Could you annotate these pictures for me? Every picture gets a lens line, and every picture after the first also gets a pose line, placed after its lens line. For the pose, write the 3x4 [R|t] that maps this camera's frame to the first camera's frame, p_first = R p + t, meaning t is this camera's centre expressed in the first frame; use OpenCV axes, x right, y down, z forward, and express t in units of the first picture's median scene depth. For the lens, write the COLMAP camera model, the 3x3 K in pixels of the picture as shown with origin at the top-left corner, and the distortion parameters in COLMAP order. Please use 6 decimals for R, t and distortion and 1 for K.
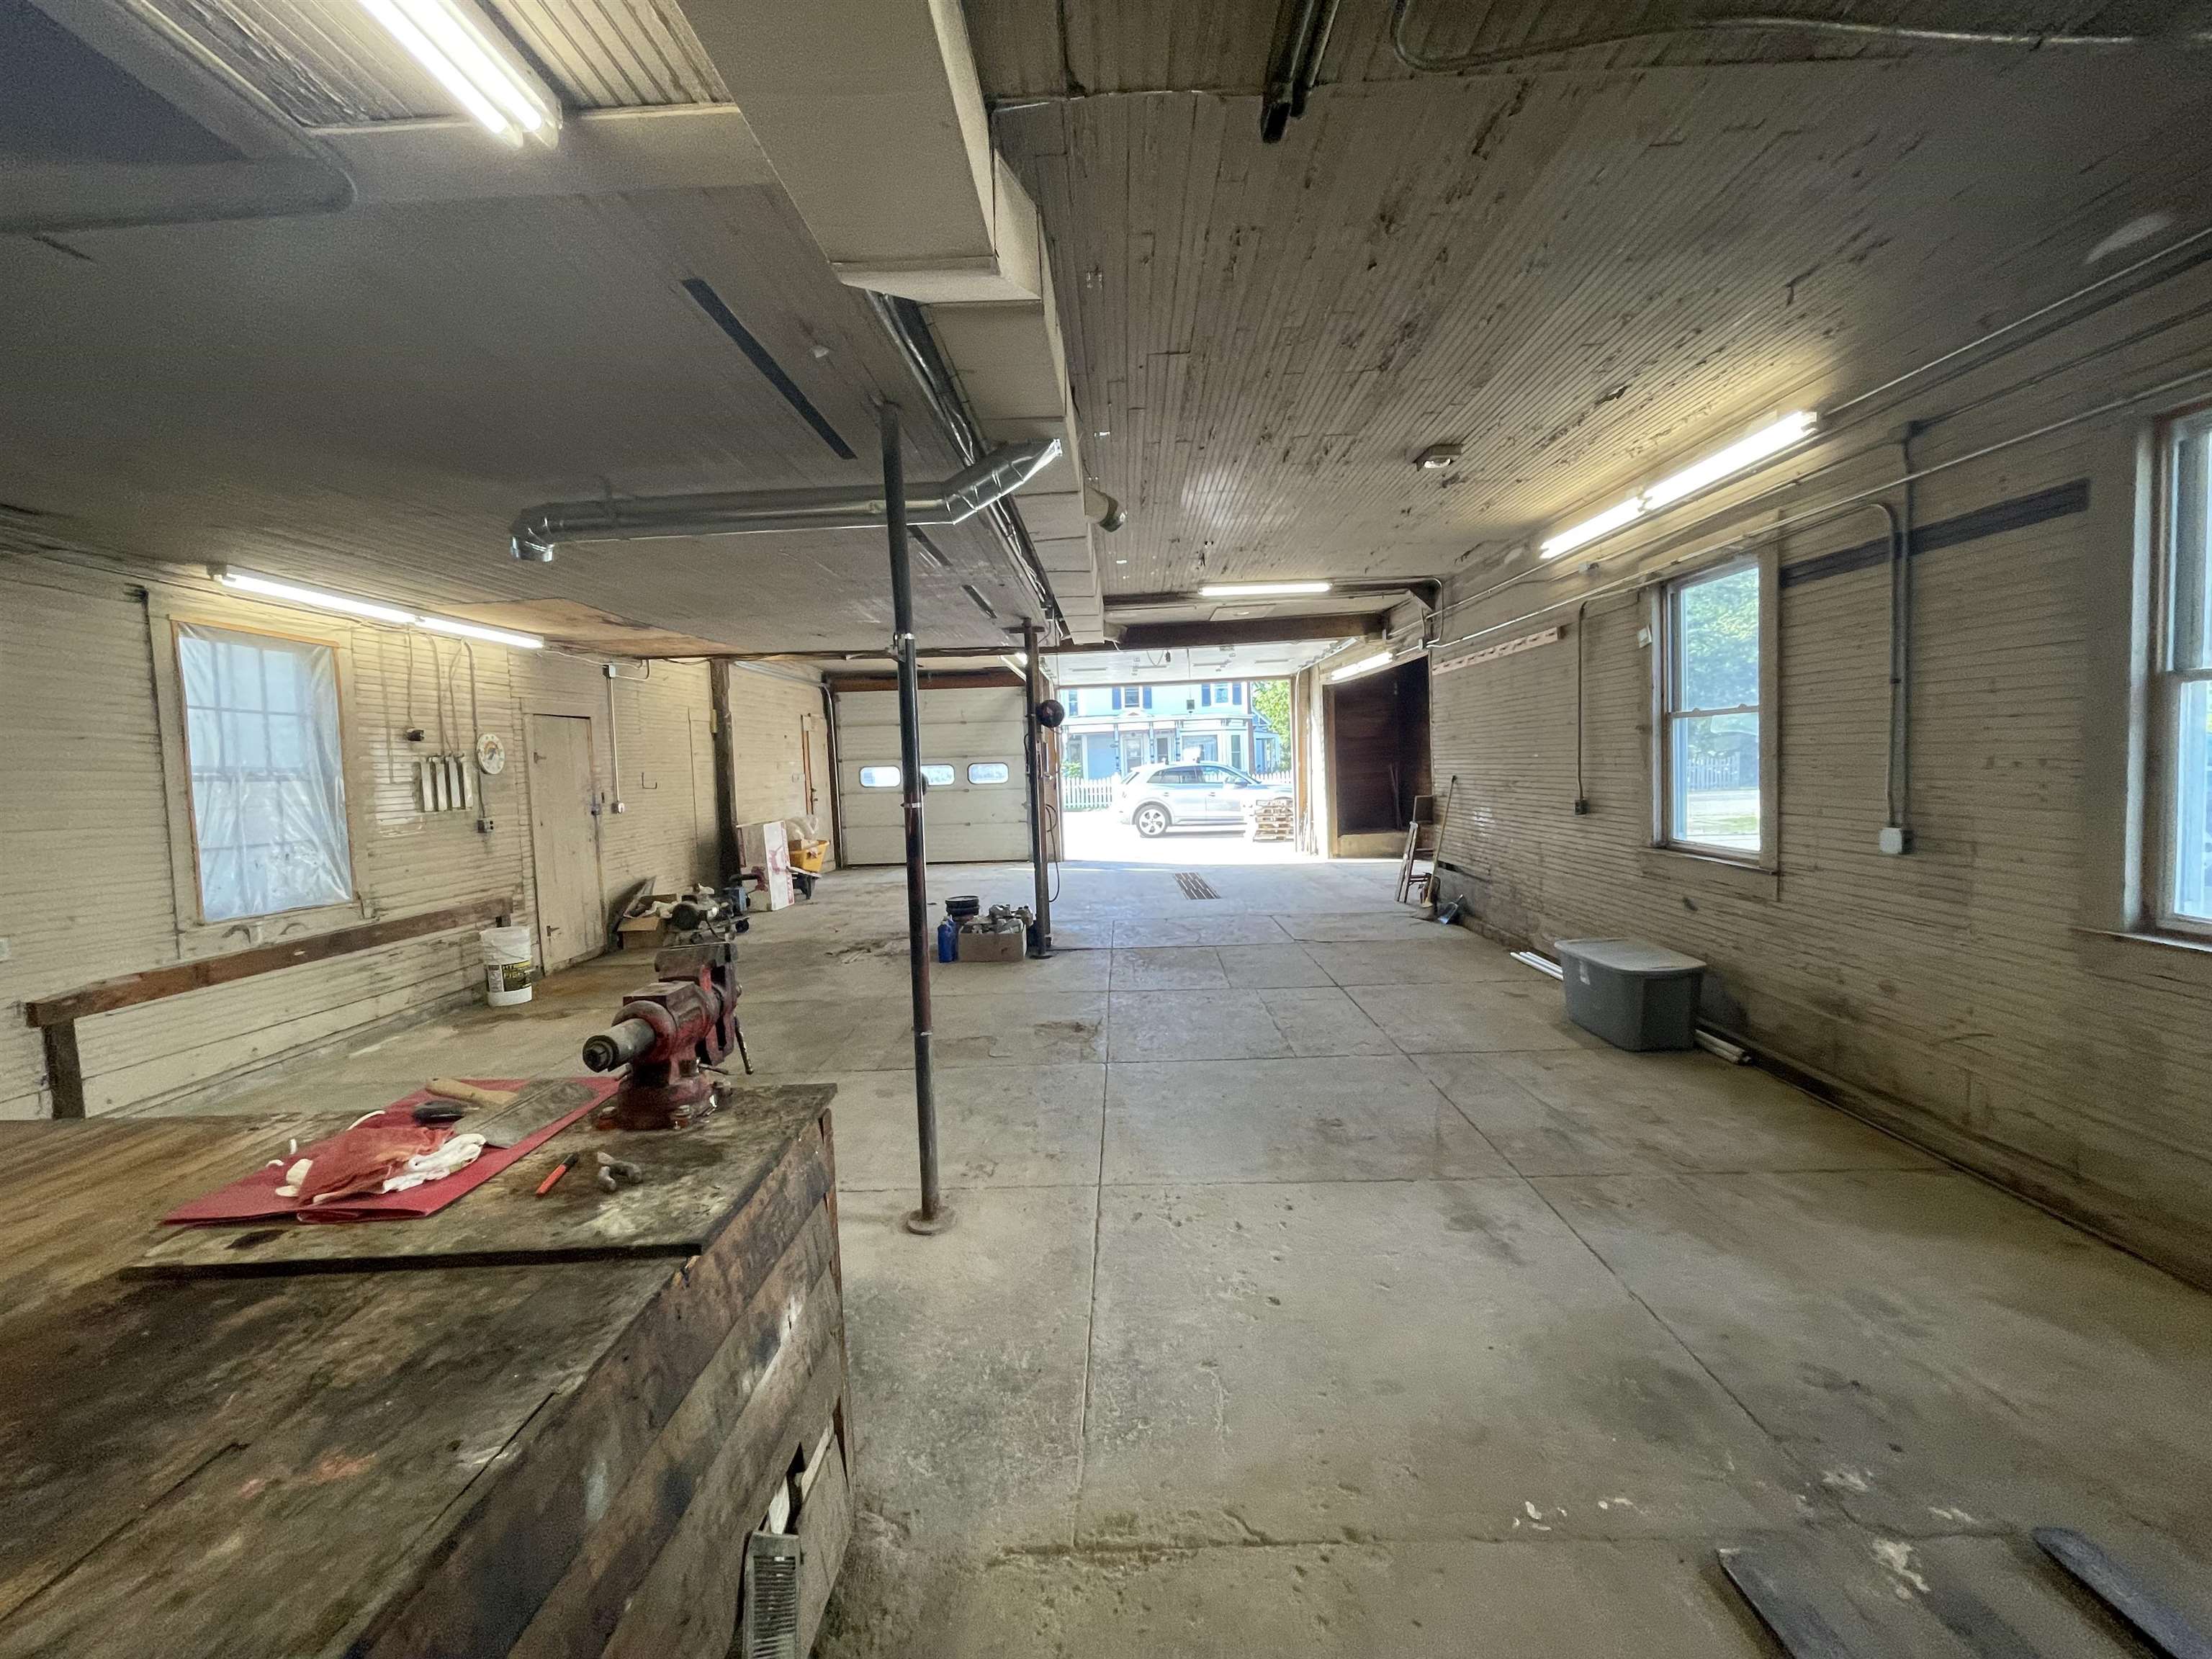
lens RADIAL K [[889.9, 0, 1108.7], [0, 889.9, 815.2], [0, 0, 1]] dist [-0.004355, 0.000543]
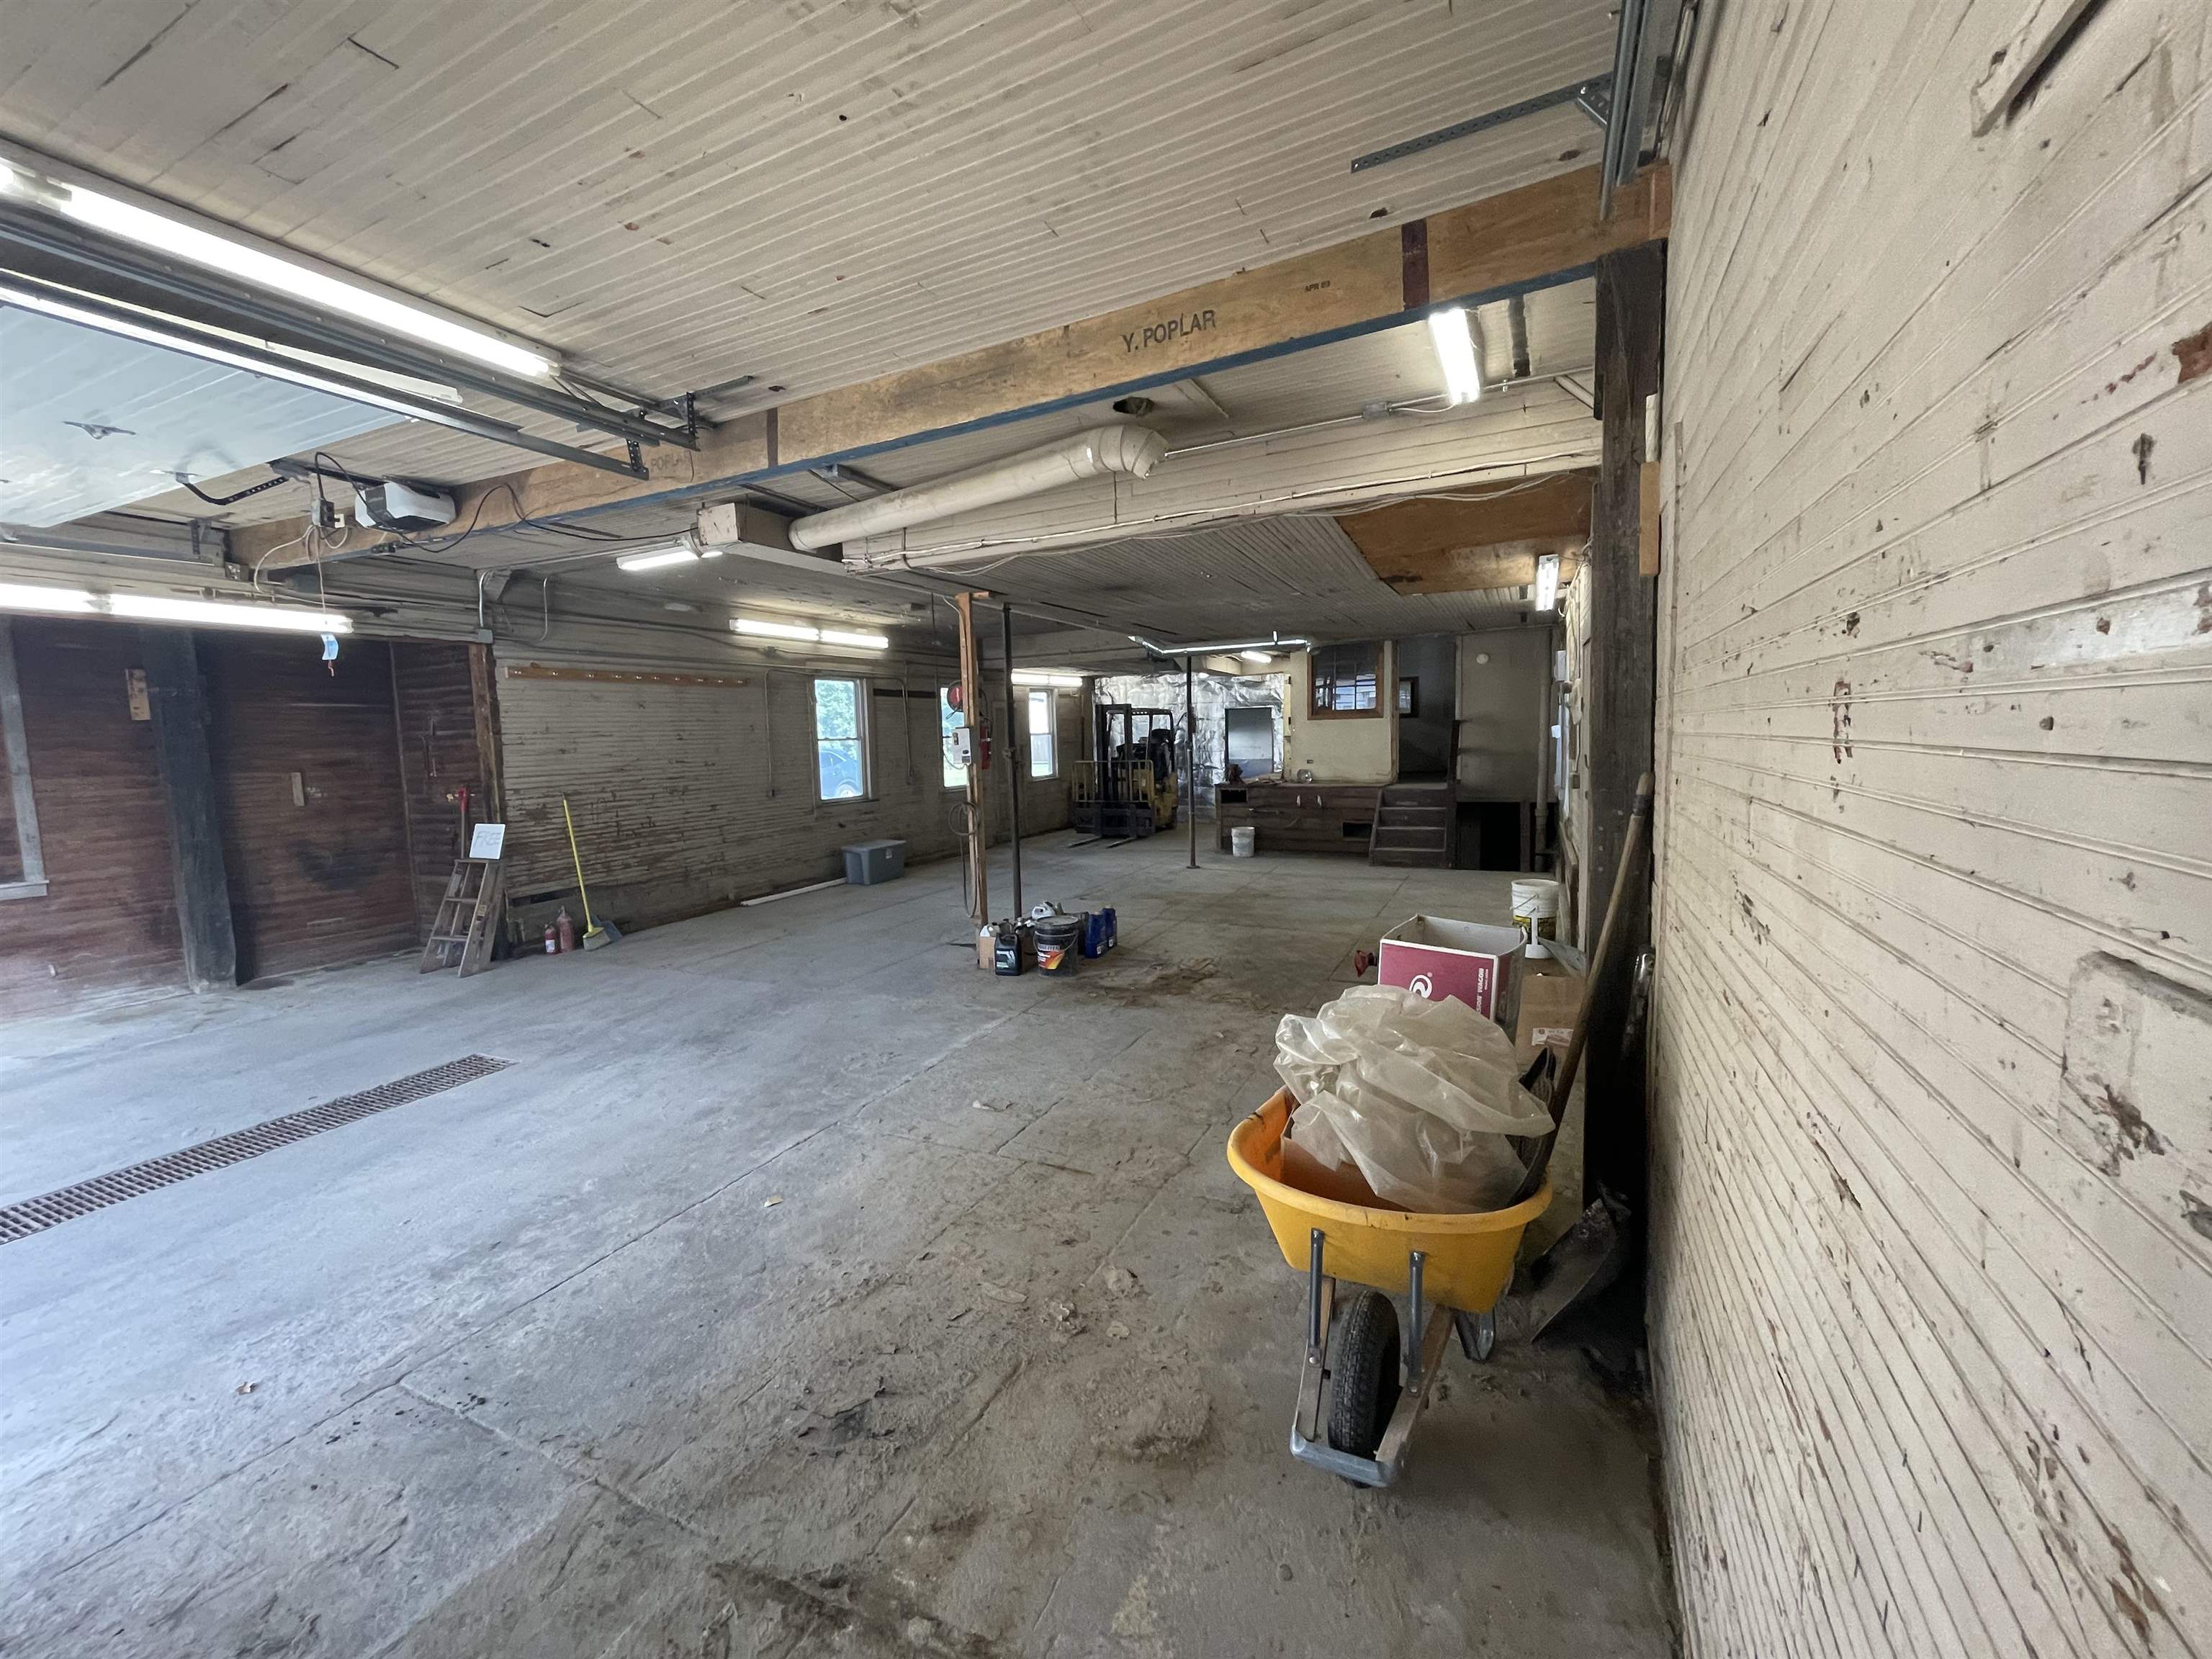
lens RADIAL K [[889.9, 0, 1094.5], [0, 889.9, 823.6], [0, 0, 1]] dist [-0.004355, 0.000543]
pose [[-0.908710, 0.020805, 0.416908, -0.749448], [0.086730, 0.986372, 0.139816, -0.136792], [-0.408318, 0.163211, -0.898131, 2.391764]]
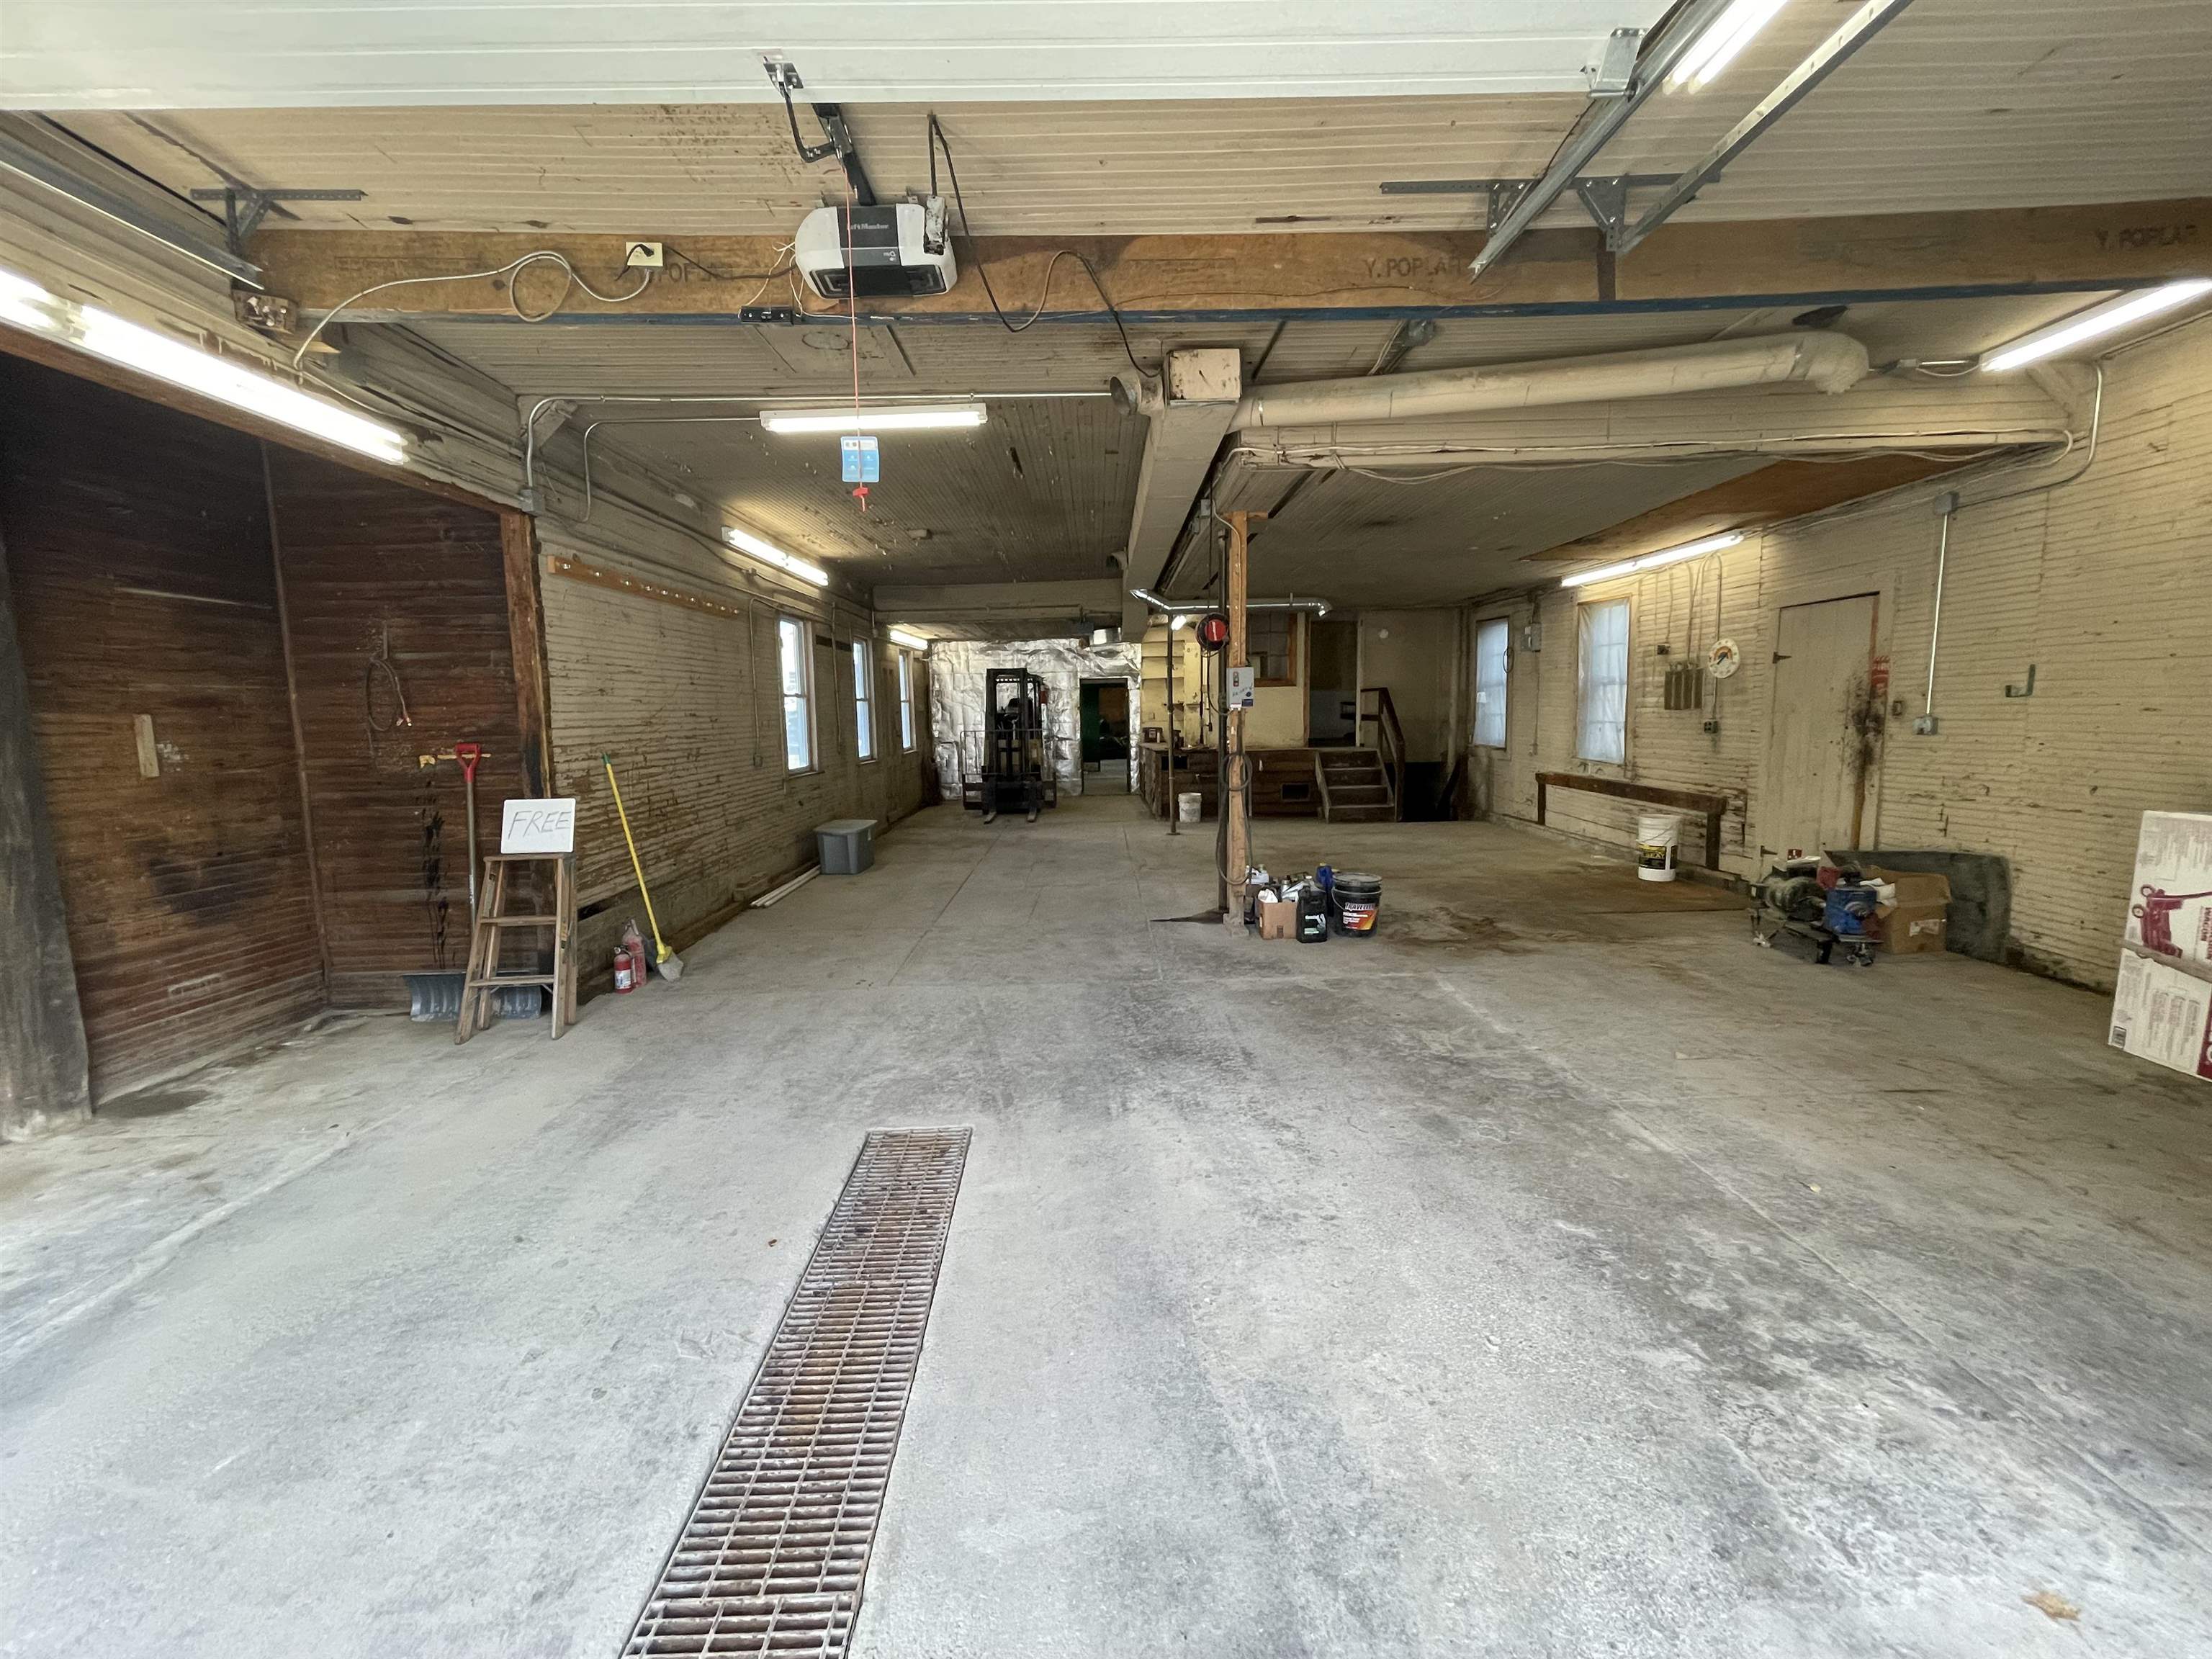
lens RADIAL K [[889.9, 0, 1102.8], [0, 889.9, 822.7], [0, 0, 1]] dist [-0.004355, 0.000543]
pose [[-0.998102, 0.059581, -0.015594, 0.070361], [0.055665, 0.981060, 0.185532, -0.135221], [0.026353, 0.184312, -0.982514, 2.424164]]
